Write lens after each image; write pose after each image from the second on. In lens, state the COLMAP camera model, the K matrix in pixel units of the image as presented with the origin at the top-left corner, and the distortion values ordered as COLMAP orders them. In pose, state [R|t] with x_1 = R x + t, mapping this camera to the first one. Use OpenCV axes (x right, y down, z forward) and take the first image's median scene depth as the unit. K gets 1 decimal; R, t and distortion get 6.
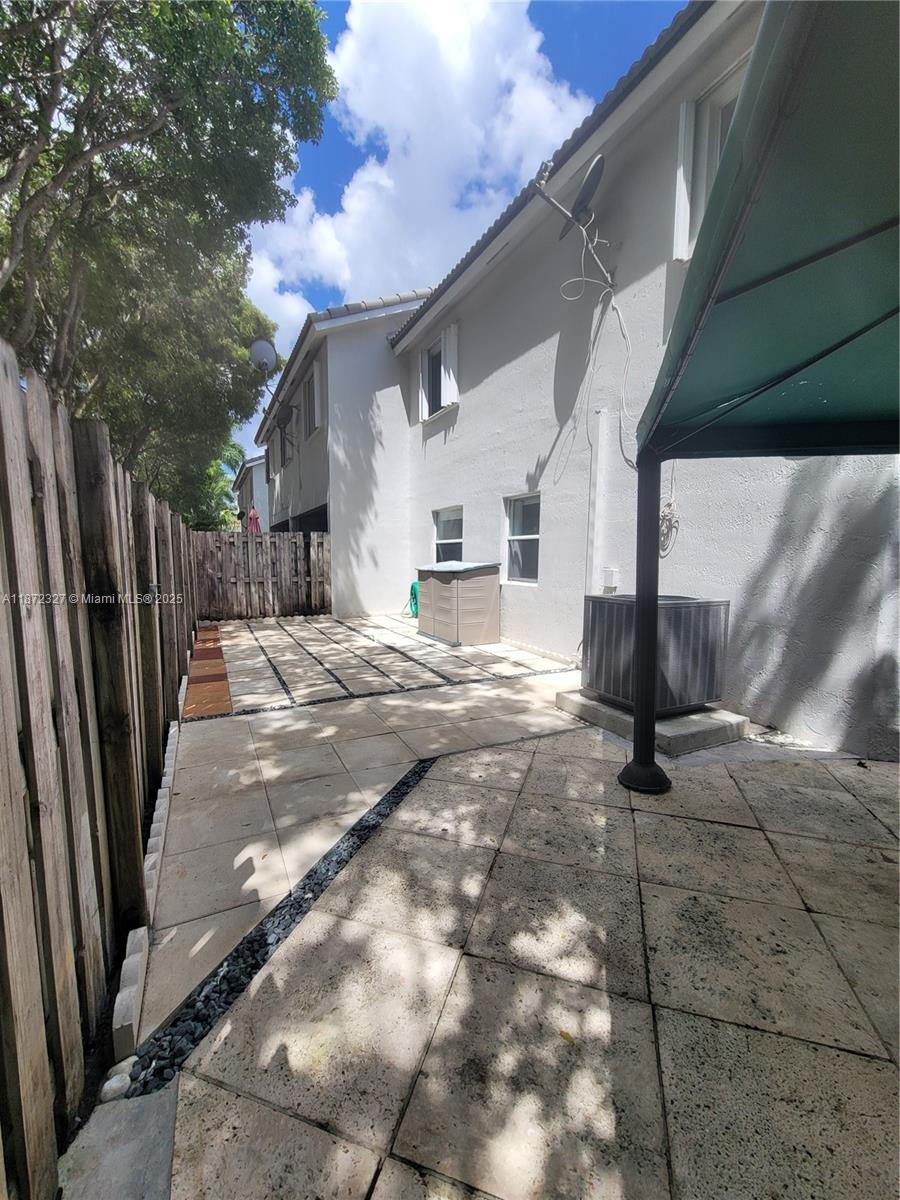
lens RADIAL K [[491.3, 0, 443.5], [0, 491.3, 607.1], [0, 0, 1]] dist [0.002508, -0.001842]
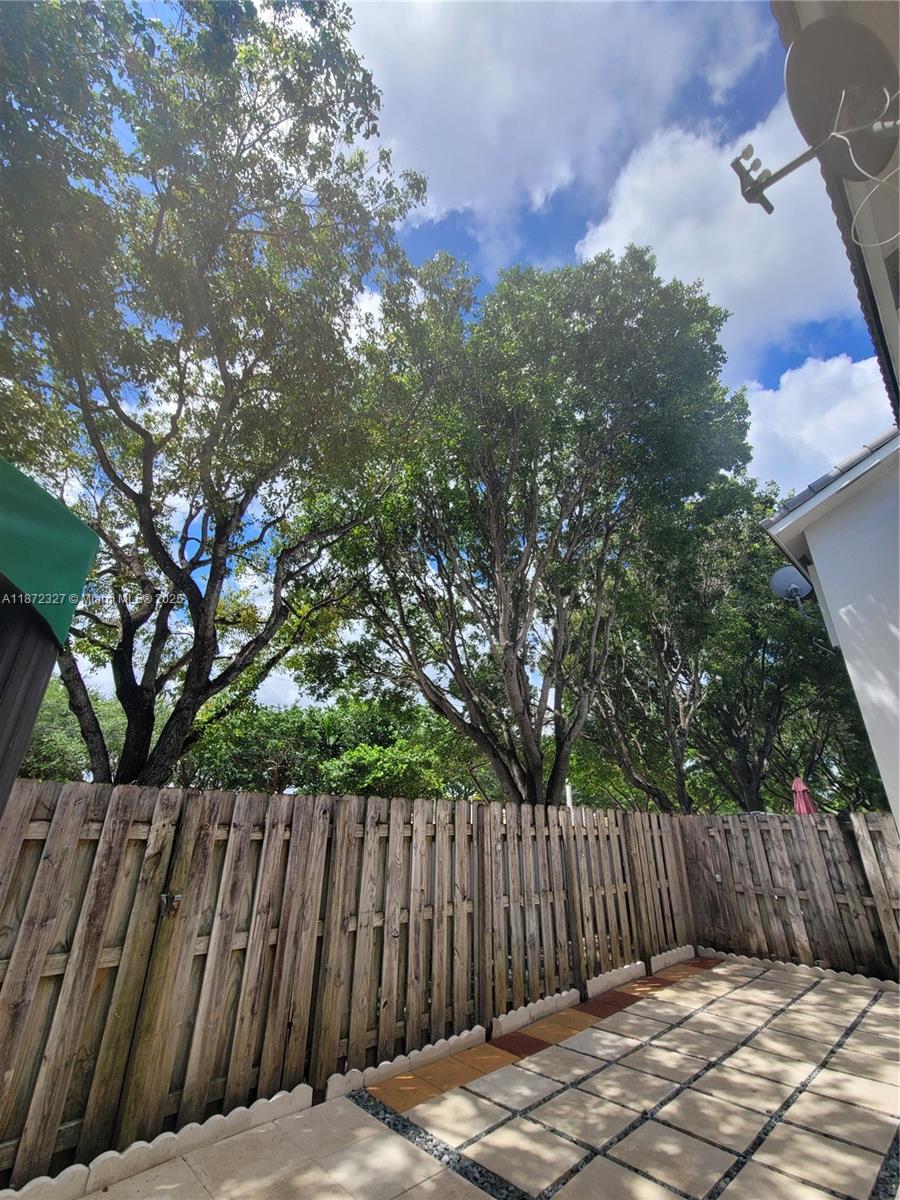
lens RADIAL K [[491.3, 0, 450.4], [0, 491.3, 609.5], [0, 0, 1]] dist [0.002508, -0.001842]
pose [[0.293881, -0.375630, -0.878940, 0.361500], [-0.117771, 0.898309, -0.423285, -0.109548], [0.948559, 0.227909, 0.219758, 0.588826]]
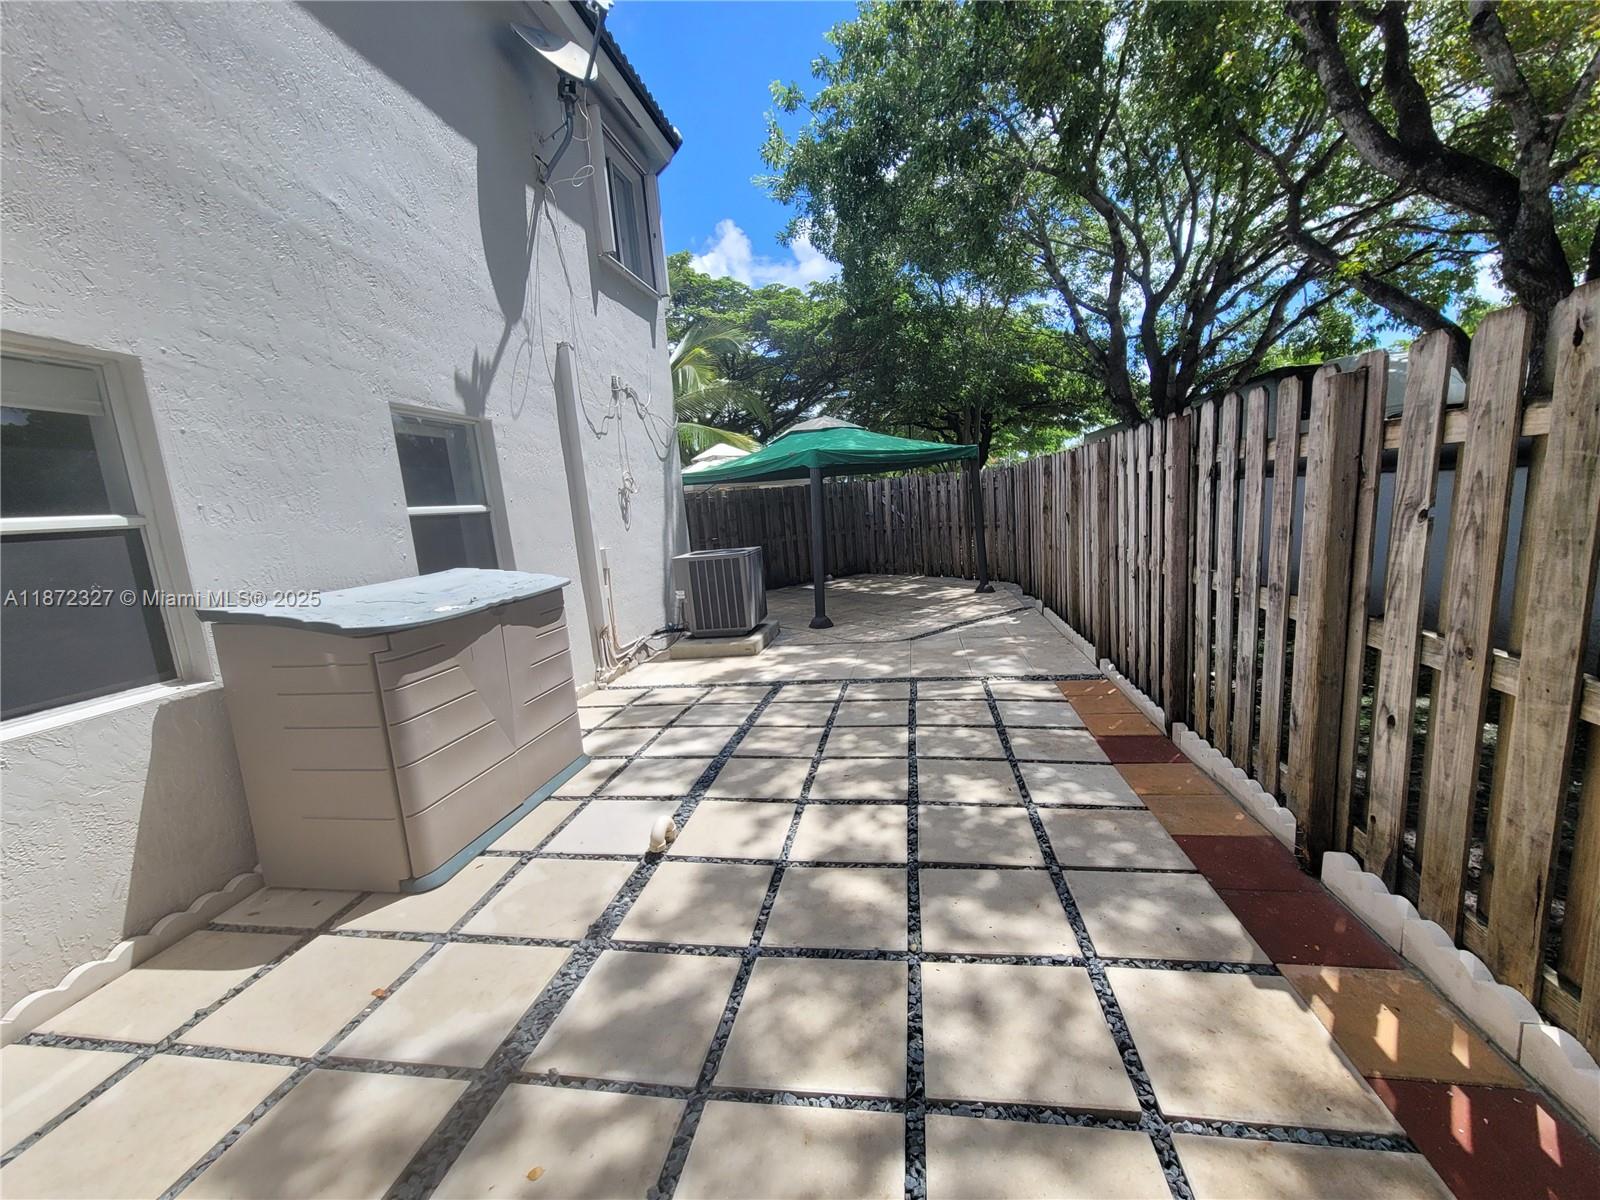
lens RADIAL K [[655.0, 0, 810.7], [0, 655.0, 609.8], [0, 0, 1]] dist [0.002508, -0.001842]
pose [[-0.814688, -0.034833, 0.578852, -0.579404], [0.133699, 0.960020, 0.245940, -0.196026], [-0.564276, 0.277757, -0.777460, 1.640862]]
